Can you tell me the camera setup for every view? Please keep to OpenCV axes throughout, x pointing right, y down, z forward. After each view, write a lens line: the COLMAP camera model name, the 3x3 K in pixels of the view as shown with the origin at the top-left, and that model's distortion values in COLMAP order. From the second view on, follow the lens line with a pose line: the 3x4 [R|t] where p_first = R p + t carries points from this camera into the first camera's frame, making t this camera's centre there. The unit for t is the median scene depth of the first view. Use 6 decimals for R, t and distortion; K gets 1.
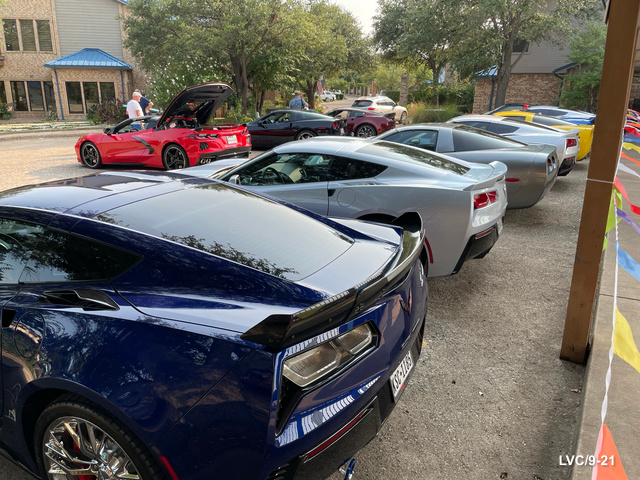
lens RADIAL K [[492.2, 0, 320.0], [0, 492.2, 240.0], [0, 0, 1]] dist [0.087416, -0.128888]
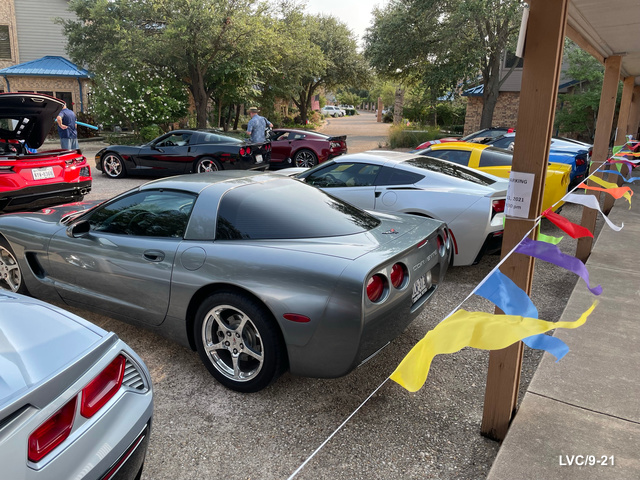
lens RADIAL K [[492.2, 0, 320.0], [0, 492.2, 240.0], [0, 0, 1]] dist [0.087416, -0.128888]
pose [[0.999107, 0.029119, -0.030603, 0.083039], [-0.029942, 0.999193, -0.026771, -0.035795], [0.029799, 0.027663, 0.999173, 0.108995]]
